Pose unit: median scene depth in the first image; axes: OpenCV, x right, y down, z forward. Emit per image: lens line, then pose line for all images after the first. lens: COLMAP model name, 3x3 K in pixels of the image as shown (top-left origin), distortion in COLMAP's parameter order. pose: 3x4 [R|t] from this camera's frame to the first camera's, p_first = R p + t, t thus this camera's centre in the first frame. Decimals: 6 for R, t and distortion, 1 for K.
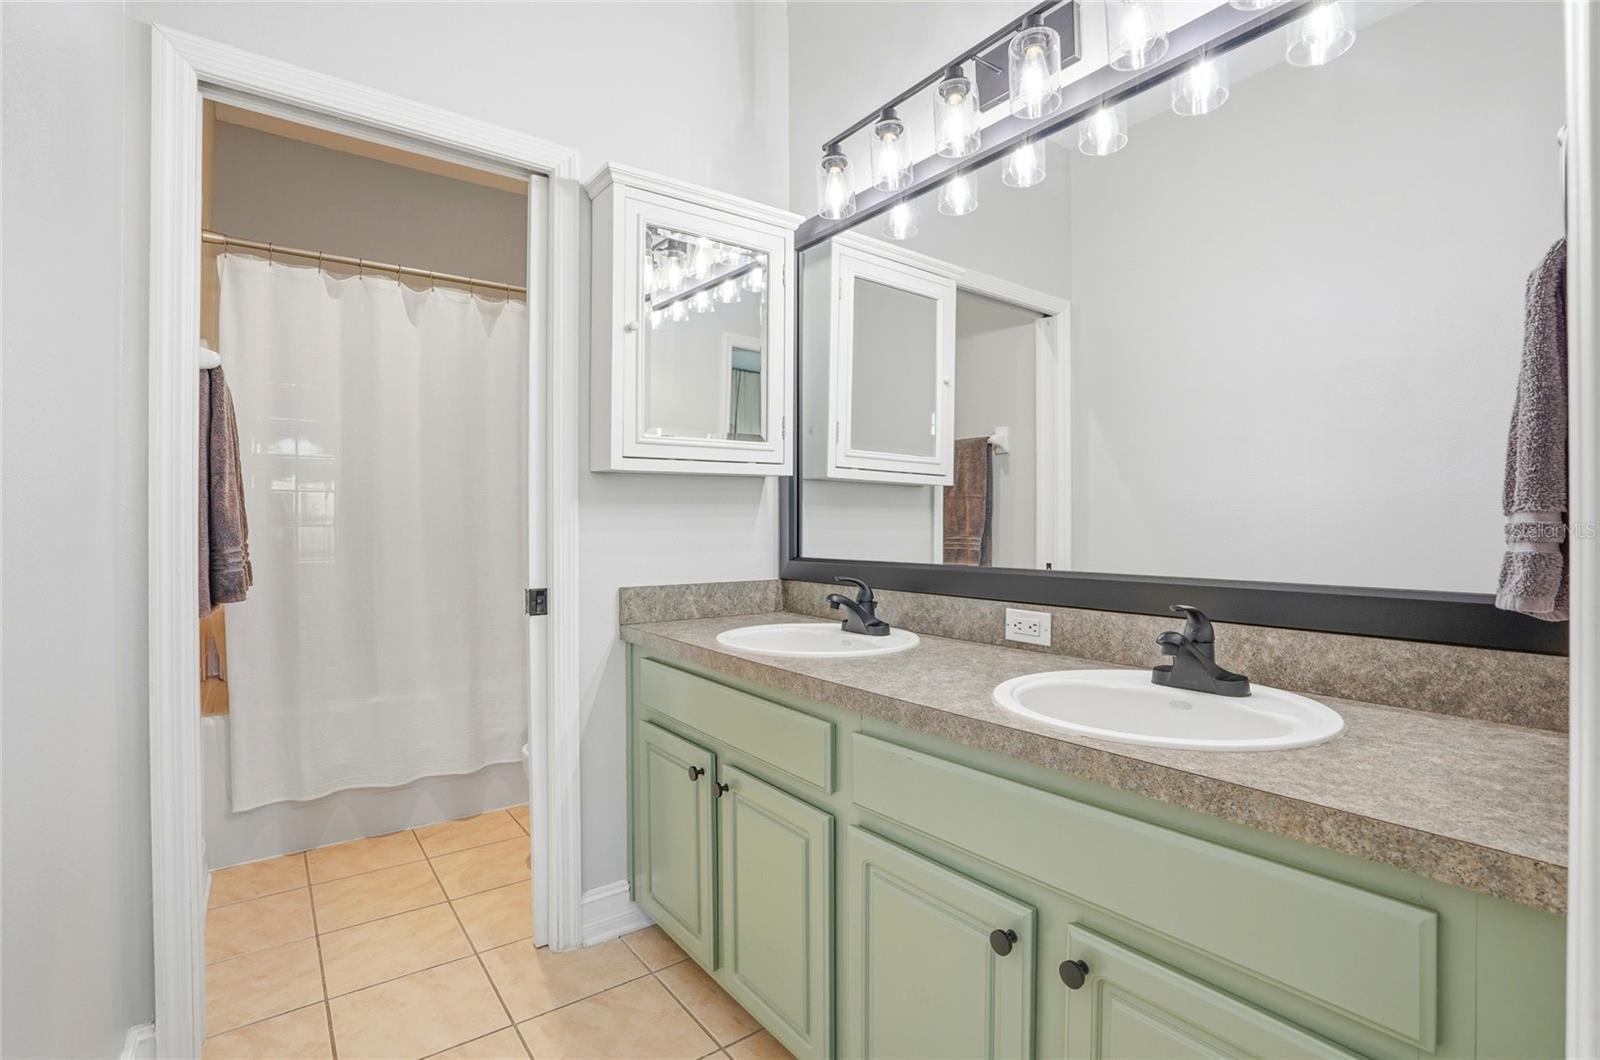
lens RADIAL K [[755.1, 0, 799.4], [0, 755.1, 522.3], [0, 0, 1]] dist [-0.072294, 0.026968]
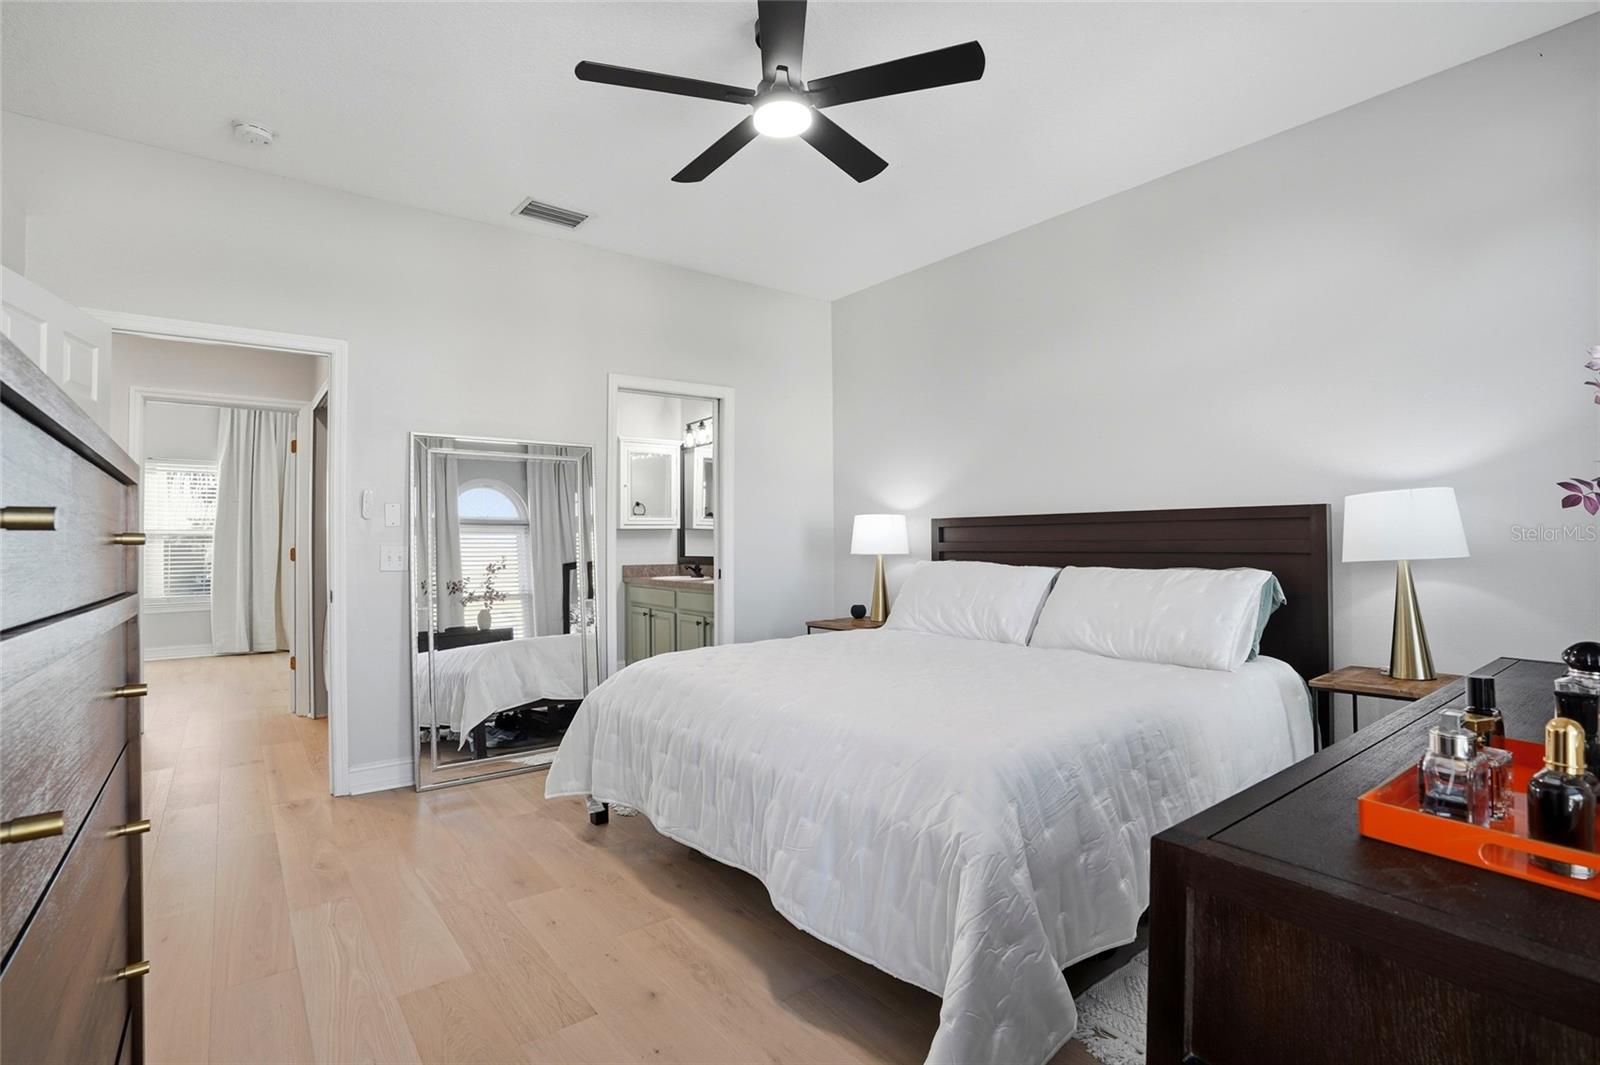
lens RADIAL K [[755.1, 0, 799.4], [0, 755.1, 524.8], [0, 0, 1]] dist [-0.072294, 0.026968]
pose [[0.999693, -0.008327, 0.023331, 0.404787], [0.008691, 0.999842, -0.015521, -0.026434], [-0.023198, 0.015719, 0.999607, -2.050101]]
